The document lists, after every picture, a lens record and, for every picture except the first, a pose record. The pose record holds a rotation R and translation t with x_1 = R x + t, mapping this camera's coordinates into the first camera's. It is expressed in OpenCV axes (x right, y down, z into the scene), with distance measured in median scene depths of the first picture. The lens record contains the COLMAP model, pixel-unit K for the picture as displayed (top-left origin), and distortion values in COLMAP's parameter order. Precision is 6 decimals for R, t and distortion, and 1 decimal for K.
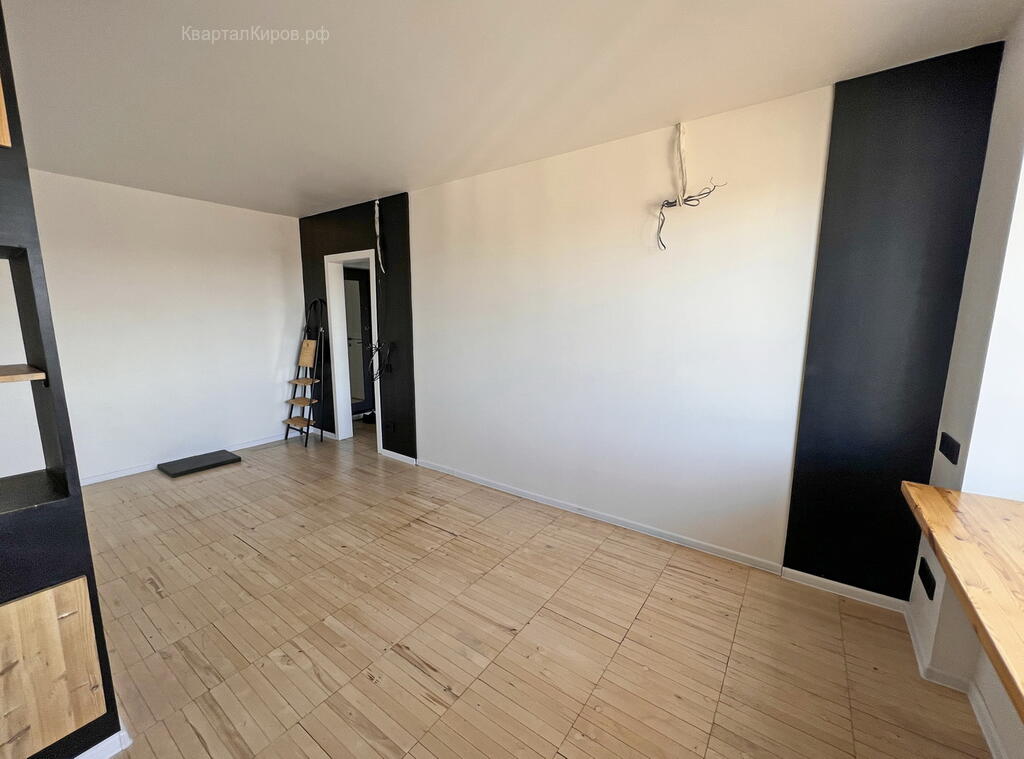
lens RADIAL K [[417.1, 0, 512.0], [0, 417.1, 379.5], [0, 0, 1]] dist [-0.000870, -0.000069]
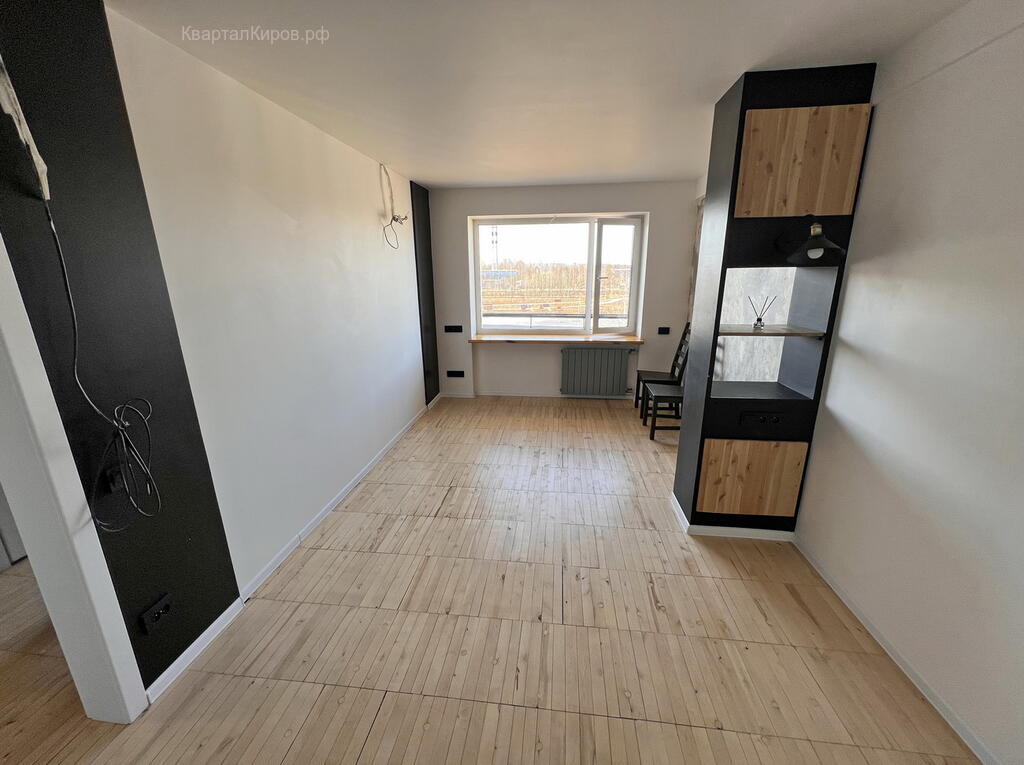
lens RADIAL K [[412.3, 0, 512.0], [0, 412.3, 382.5], [0, 0, 1]] dist [0.002565, 0.000282]
pose [[-0.475636, -0.232185, 0.848446, -0.950914], [0.140286, 0.932168, 0.333741, -0.221462], [-0.868384, 0.277764, -0.410800, 1.049047]]
